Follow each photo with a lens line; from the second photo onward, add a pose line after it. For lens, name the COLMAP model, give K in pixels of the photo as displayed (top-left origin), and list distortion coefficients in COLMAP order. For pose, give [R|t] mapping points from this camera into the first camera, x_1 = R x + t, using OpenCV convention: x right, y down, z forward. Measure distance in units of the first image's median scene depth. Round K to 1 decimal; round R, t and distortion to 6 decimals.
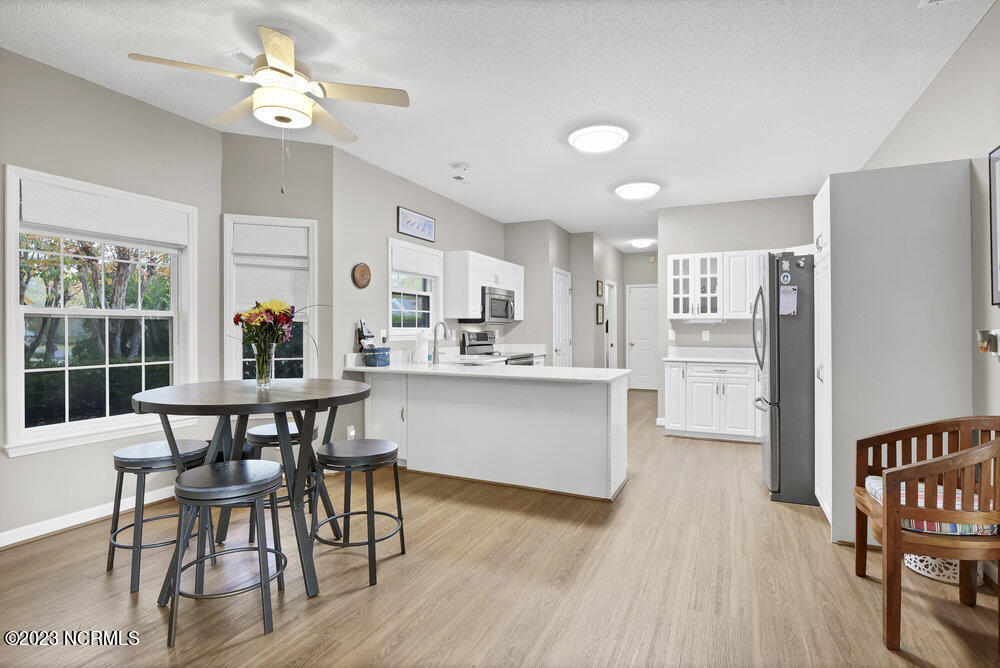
lens RADIAL K [[499.5, 0, 497.1], [0, 499.5, 327.7], [0, 0, 1]] dist [-0.019512, -0.000971]
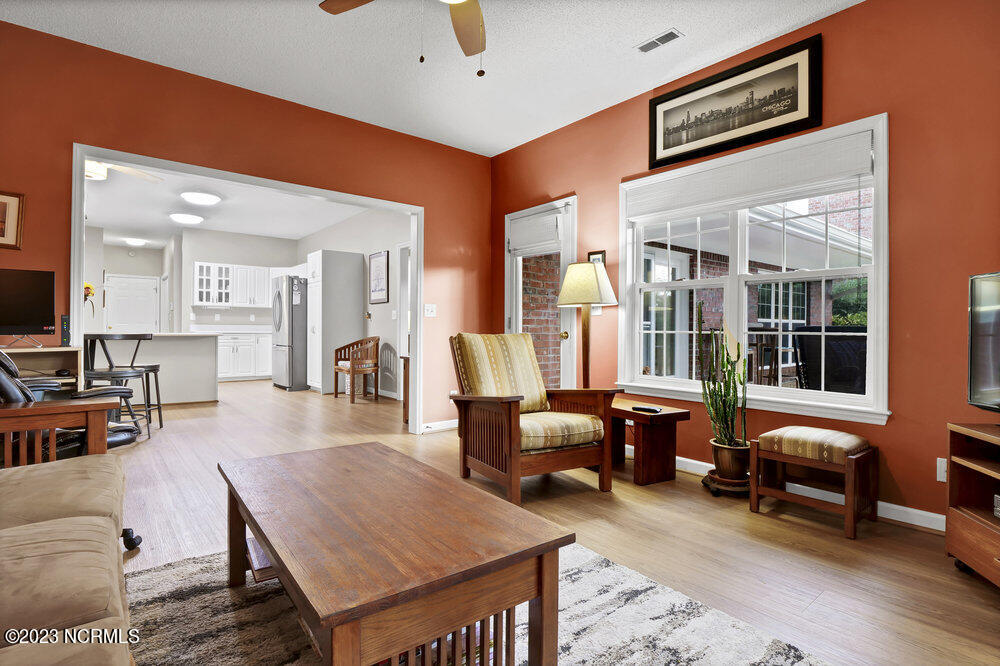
lens RADIAL K [[499.5, 0, 497.1], [0, 499.5, 326.7], [0, 0, 1]] dist [-0.019512, -0.000971]
pose [[0.426677, 0.004231, 0.904394, -0.613825], [-0.009913, 0.999951, -0.000001, 0.038425], [-0.904350, -0.008965, 0.426698, -0.442323]]
